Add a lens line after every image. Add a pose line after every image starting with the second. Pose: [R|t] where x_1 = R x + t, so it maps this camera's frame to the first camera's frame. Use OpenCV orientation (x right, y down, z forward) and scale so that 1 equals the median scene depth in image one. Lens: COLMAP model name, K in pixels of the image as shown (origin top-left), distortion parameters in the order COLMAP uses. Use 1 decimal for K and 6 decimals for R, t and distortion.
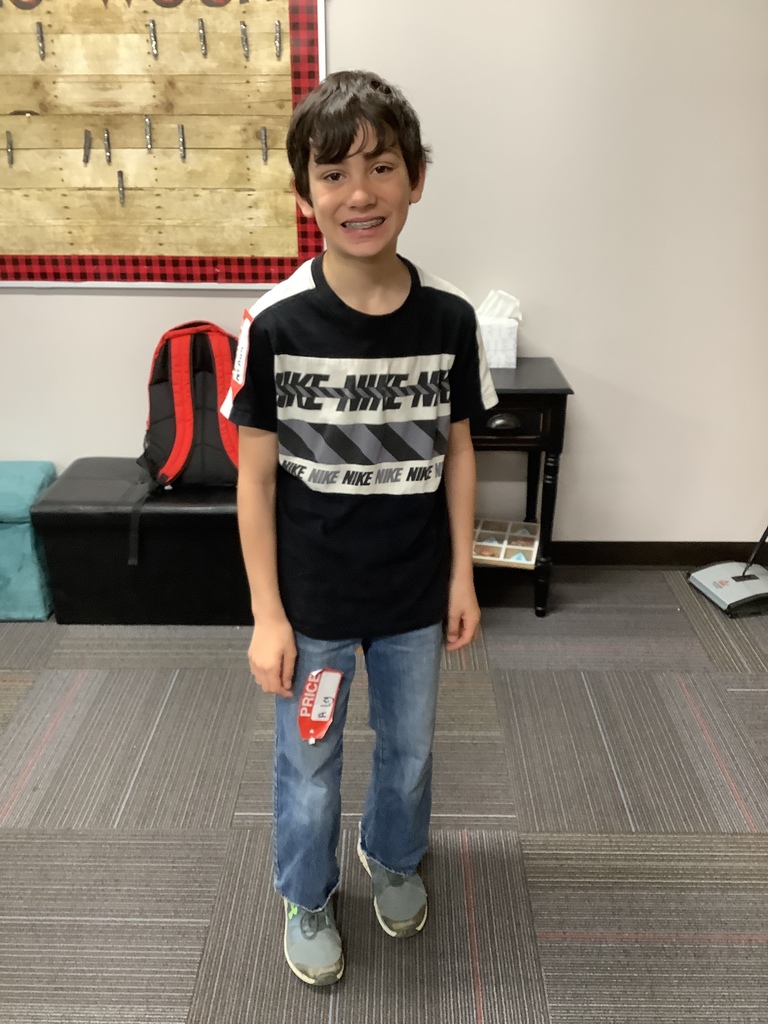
lens RADIAL K [[922.4, 0, 366.2], [0, 922.4, 513.3], [0, 0, 1]] dist [0.009758, -0.059387]
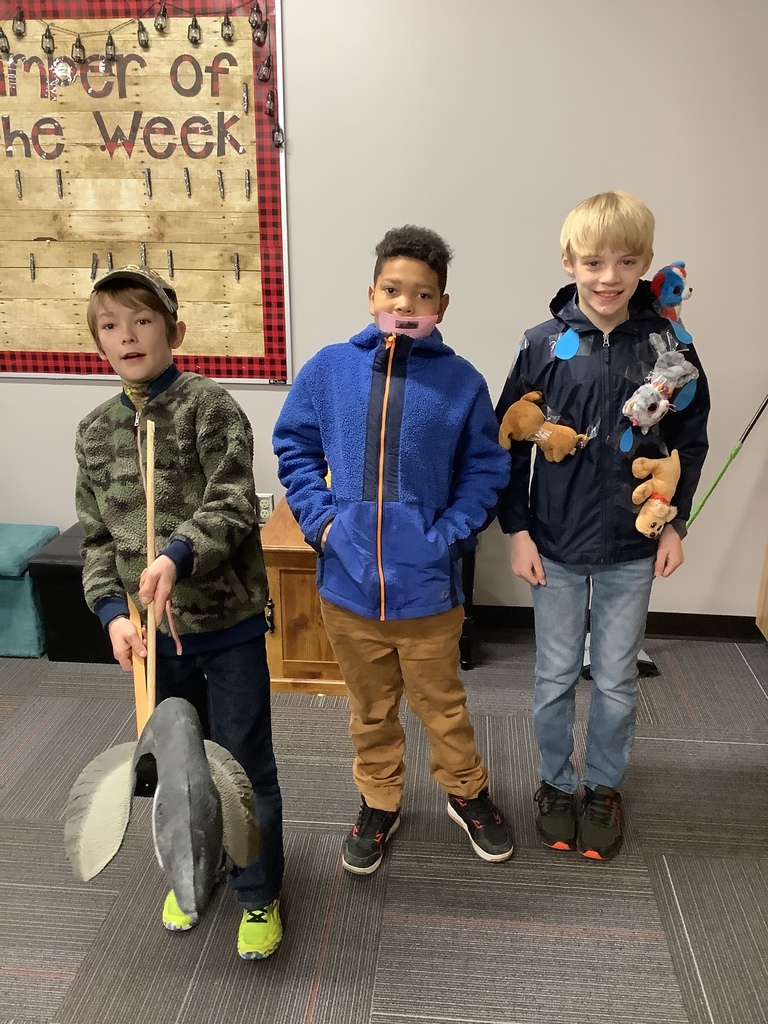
lens RADIAL K [[922.4, 0, 387.2], [0, 922.4, 522.3], [0, 0, 1]] dist [0.009758, -0.059387]
pose [[0.997475, 0.029701, -0.064503, 0.178307], [-0.035733, 0.994887, -0.094462, 0.044034], [0.061368, 0.096529, 0.993437, -0.166316]]
